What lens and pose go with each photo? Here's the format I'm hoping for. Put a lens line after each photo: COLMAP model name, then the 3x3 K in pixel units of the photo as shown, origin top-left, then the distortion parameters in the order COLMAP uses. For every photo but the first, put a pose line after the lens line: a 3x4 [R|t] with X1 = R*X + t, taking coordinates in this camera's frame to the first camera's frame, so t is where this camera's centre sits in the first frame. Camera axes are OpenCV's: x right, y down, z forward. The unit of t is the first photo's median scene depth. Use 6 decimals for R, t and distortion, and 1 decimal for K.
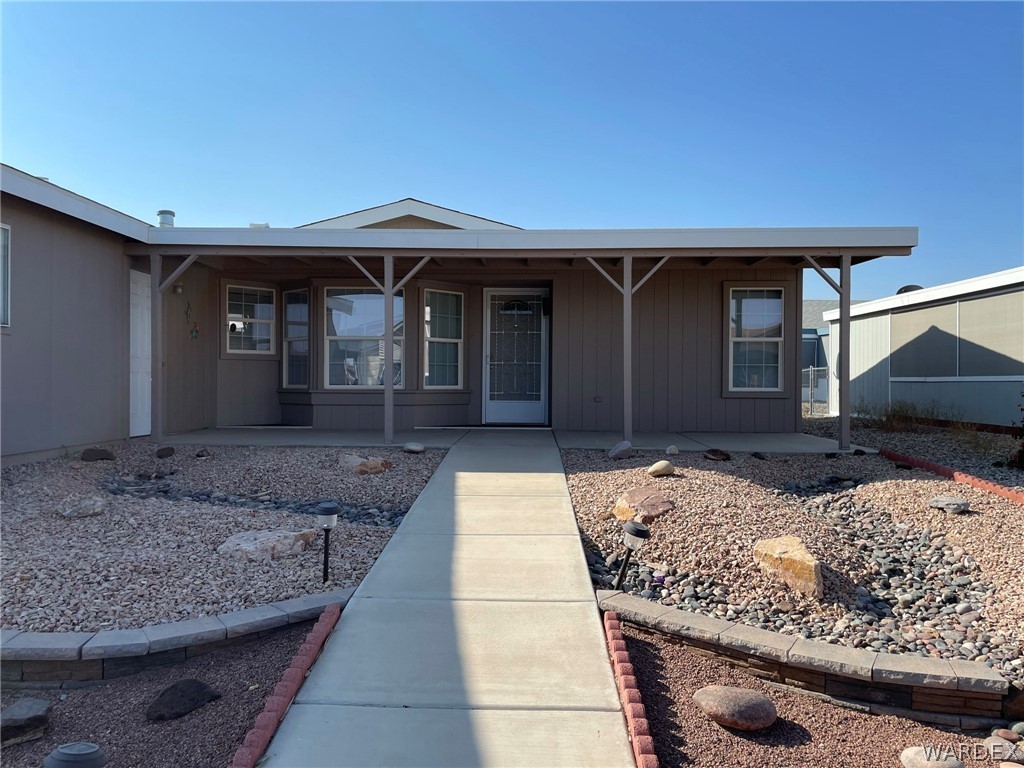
lens RADIAL K [[773.6, 0, 509.1], [0, 773.6, 384.3], [0, 0, 1]] dist [0.062577, -0.011825]
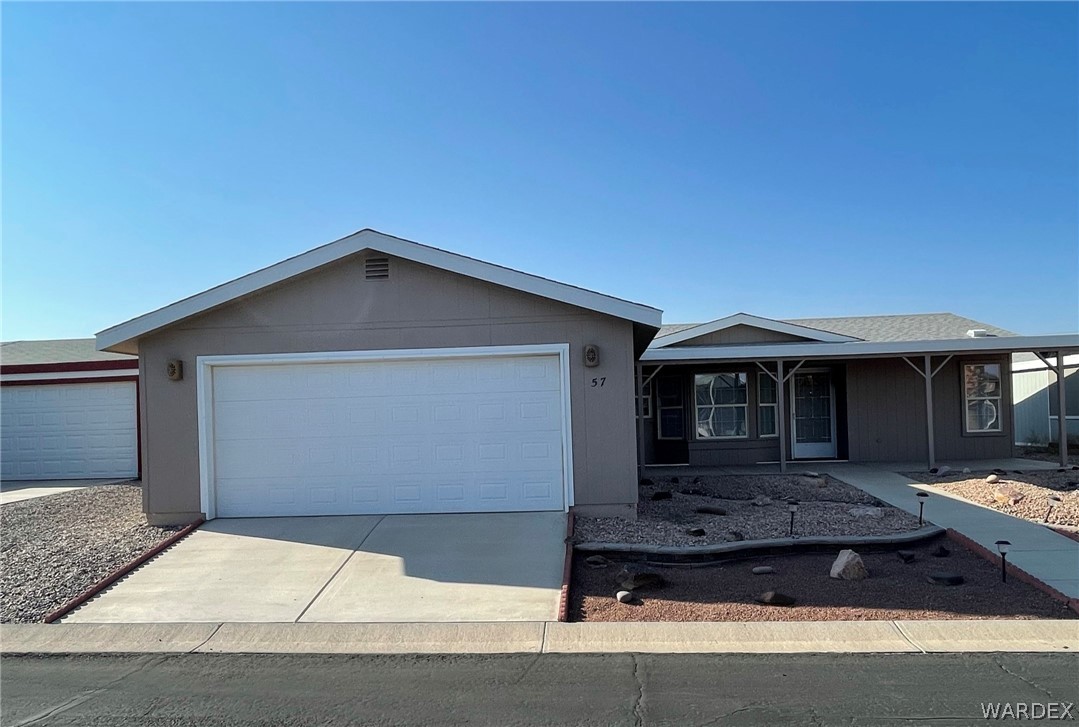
lens RADIAL K [[749.9, 0, 548.5], [0, 749.9, 411.6], [0, 0, 1]] dist [0.019699, -0.007726]
pose [[0.998262, -0.034606, -0.047700, -0.502729], [0.033973, 0.999325, -0.014011, -0.042475], [0.048153, 0.012367, 0.998763, -0.559813]]
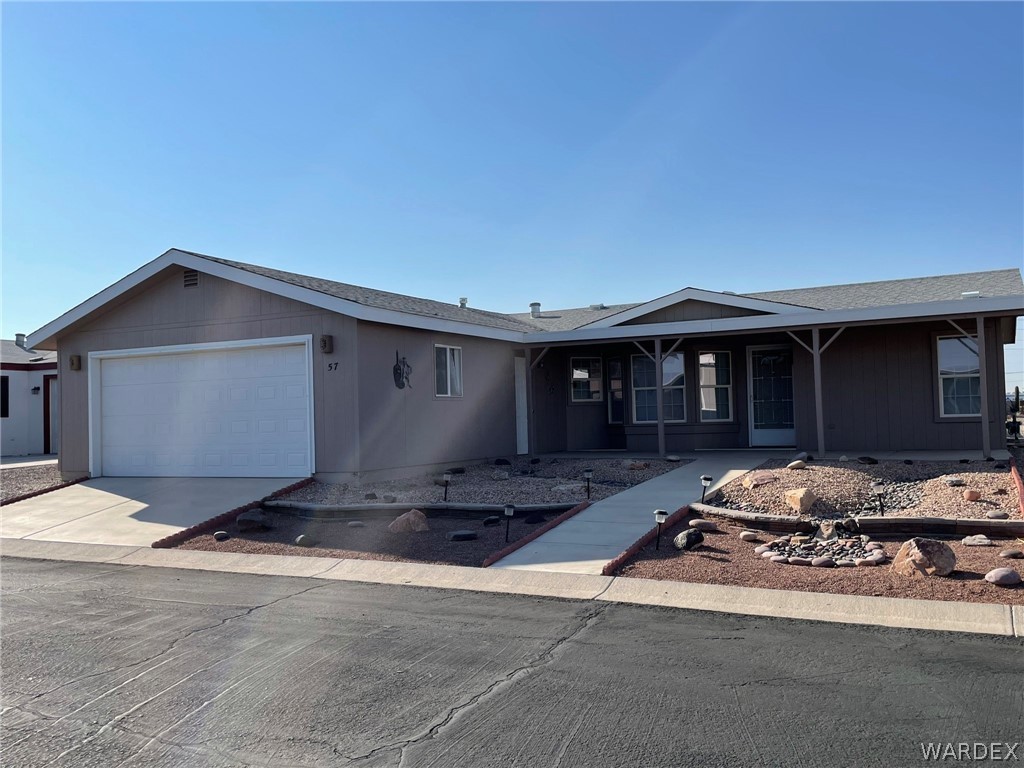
lens RADIAL K [[884.1, 0, 514.0], [0, 884.1, 390.4], [0, 0, 1]] dist [0.053016, -0.027703]
pose [[0.899845, -0.042339, -0.434151, 0.314765], [0.028190, 0.998842, -0.038981, 0.001955], [0.435299, 0.022838, 0.899996, -0.660570]]
